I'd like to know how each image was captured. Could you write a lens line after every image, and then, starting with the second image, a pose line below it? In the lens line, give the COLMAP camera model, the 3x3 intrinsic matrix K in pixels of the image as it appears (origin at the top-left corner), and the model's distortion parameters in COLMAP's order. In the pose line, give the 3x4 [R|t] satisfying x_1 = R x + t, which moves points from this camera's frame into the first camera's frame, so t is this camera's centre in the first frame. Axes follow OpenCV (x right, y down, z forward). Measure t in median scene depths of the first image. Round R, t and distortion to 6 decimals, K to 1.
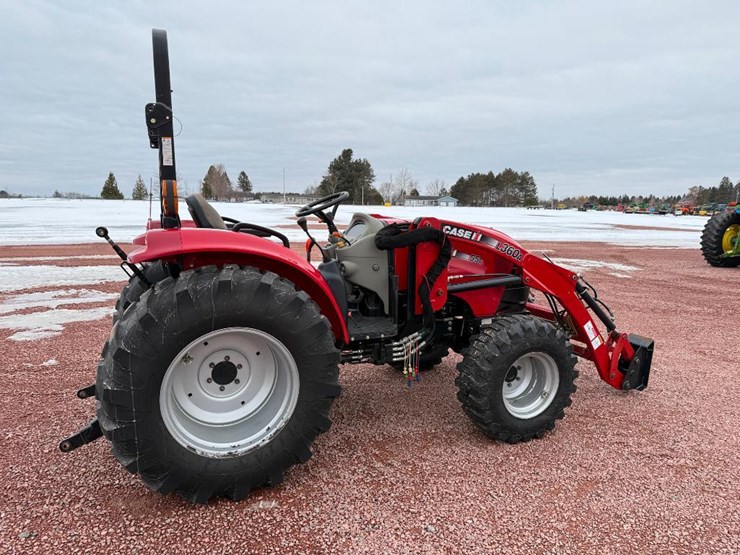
lens RADIAL K [[513.5, 0, 371.2], [0, 513.5, 280.6], [0, 0, 1]] dist [0.108511, -0.156684]
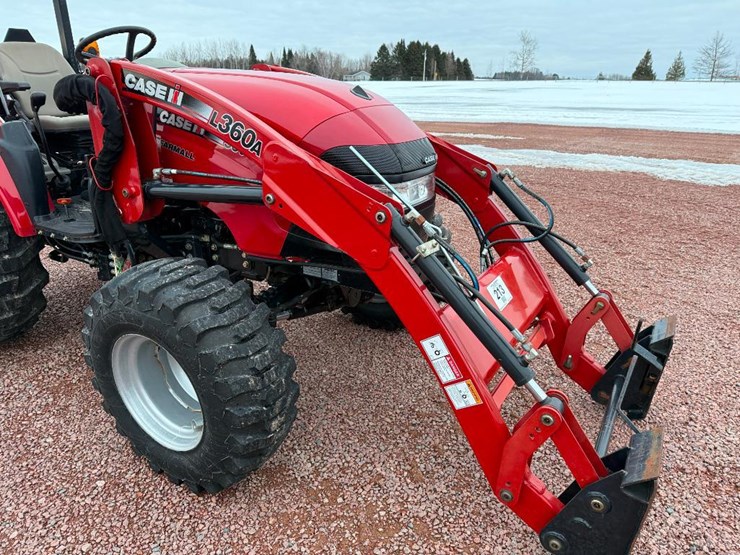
lens RADIAL K [[519.0, 0, 370.0], [0, 519.0, 279.6], [0, 0, 1]] dist [0.037072, -0.048952]
pose [[0.590777, 0.275903, -0.758195, 0.673786], [-0.113562, 0.958795, 0.260415, -0.059280], [0.798803, -0.067745, 0.597766, 0.725844]]
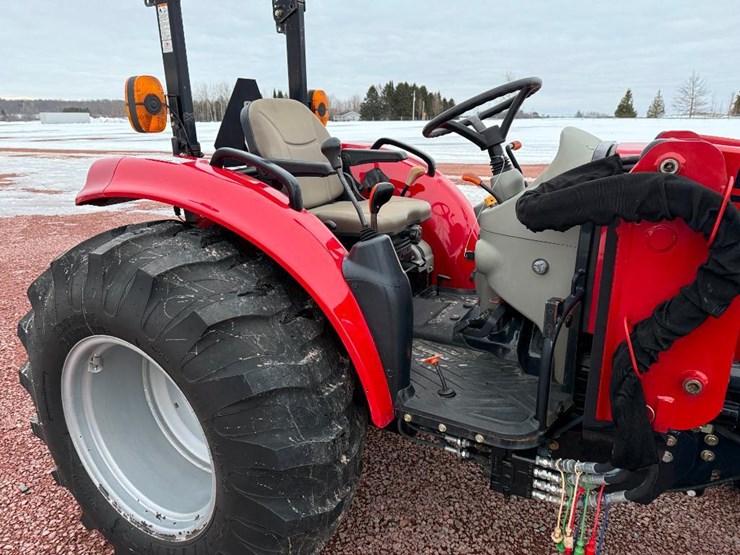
lens RADIAL K [[515.9, 0, 374.1], [0, 515.9, 278.6], [0, 0, 1]] dist [0.073588, -0.096901]
pose [[0.622192, 0.212542, -0.753461, 0.205496], [-0.102566, 0.976276, 0.190698, -0.069722], [0.776117, -0.041372, 0.629230, 0.547737]]
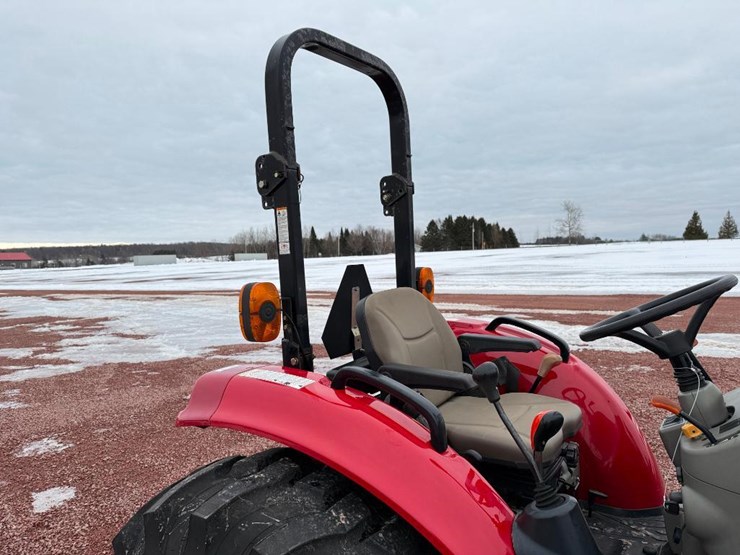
lens RADIAL K [[513.5, 0, 371.2], [0, 513.5, 280.6], [0, 0, 1]] dist [0.108511, -0.156684]
pose [[0.521968, 0.009768, -0.852909, 0.110249], [-0.076036, 0.996486, -0.035120, -0.123722], [0.849569, 0.083183, 0.520877, 0.545402]]
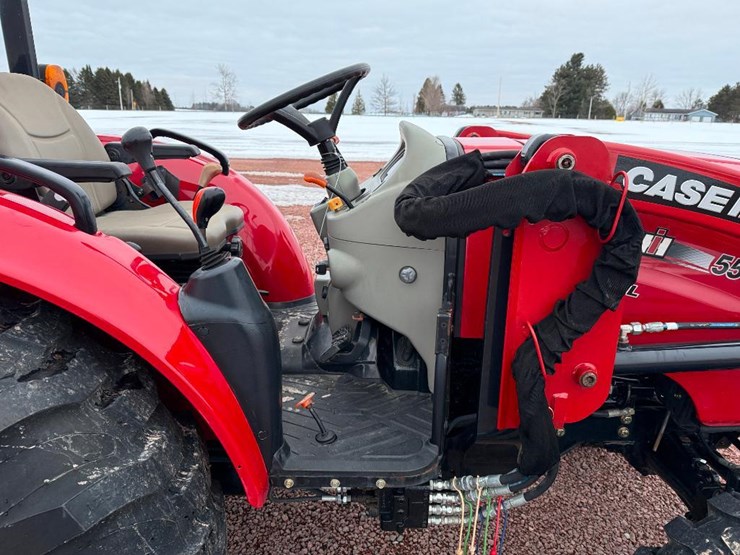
lens RADIAL K [[519.0, 0, 370.0], [0, 519.0, 279.6], [0, 0, 1]] dist [0.037072, -0.048952]
pose [[0.920811, 0.119345, -0.371301, 0.104674], [-0.061744, 0.984632, 0.163361, -0.069576], [0.385091, -0.127499, 0.914029, 0.556566]]
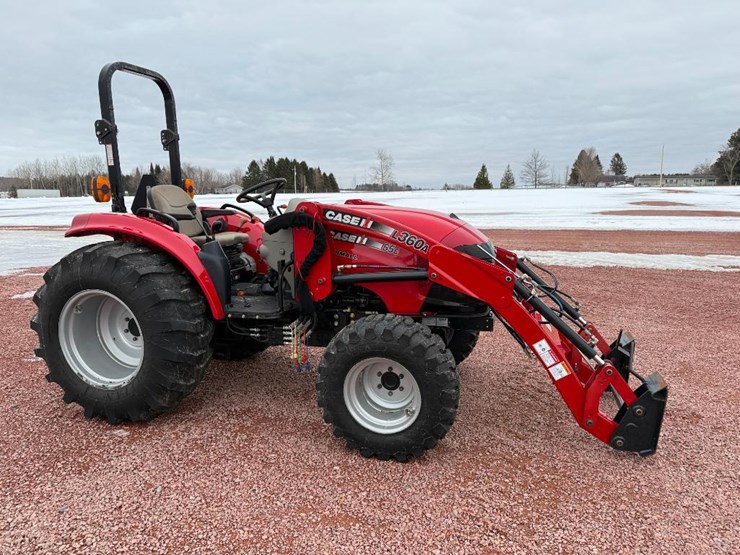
lens RADIAL K [[513.5, 0, 371.2], [0, 513.5, 280.6], [0, 0, 1]] dist [0.108511, -0.156684]
pose [[0.772529, 0.082866, -0.629549, 0.687410], [-0.067531, 0.996547, 0.048305, -0.025524], [0.631378, 0.005197, 0.775458, 0.269662]]
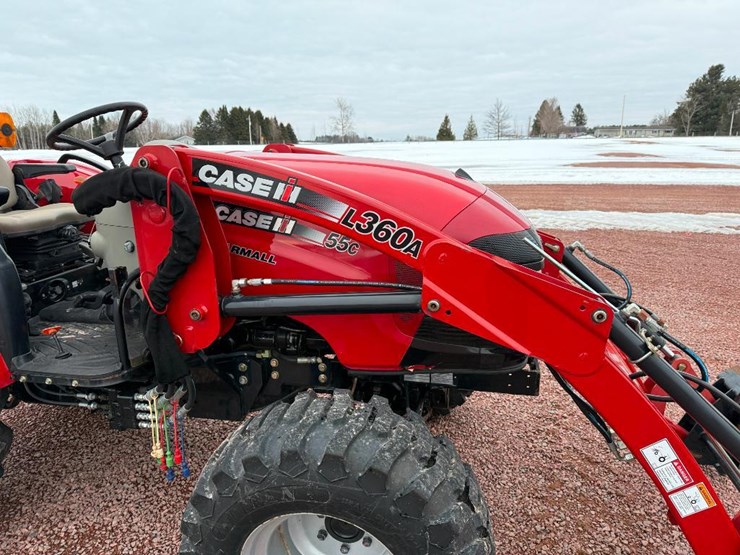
lens RADIAL K [[513.5, 0, 371.2], [0, 513.5, 280.6], [0, 0, 1]] dist [0.108511, -0.156684]
pose [[0.816895, 0.121085, -0.563933, 0.442075], [-0.056383, 0.989797, 0.130851, -0.063886], [0.574024, -0.075095, 0.815388, 0.605628]]
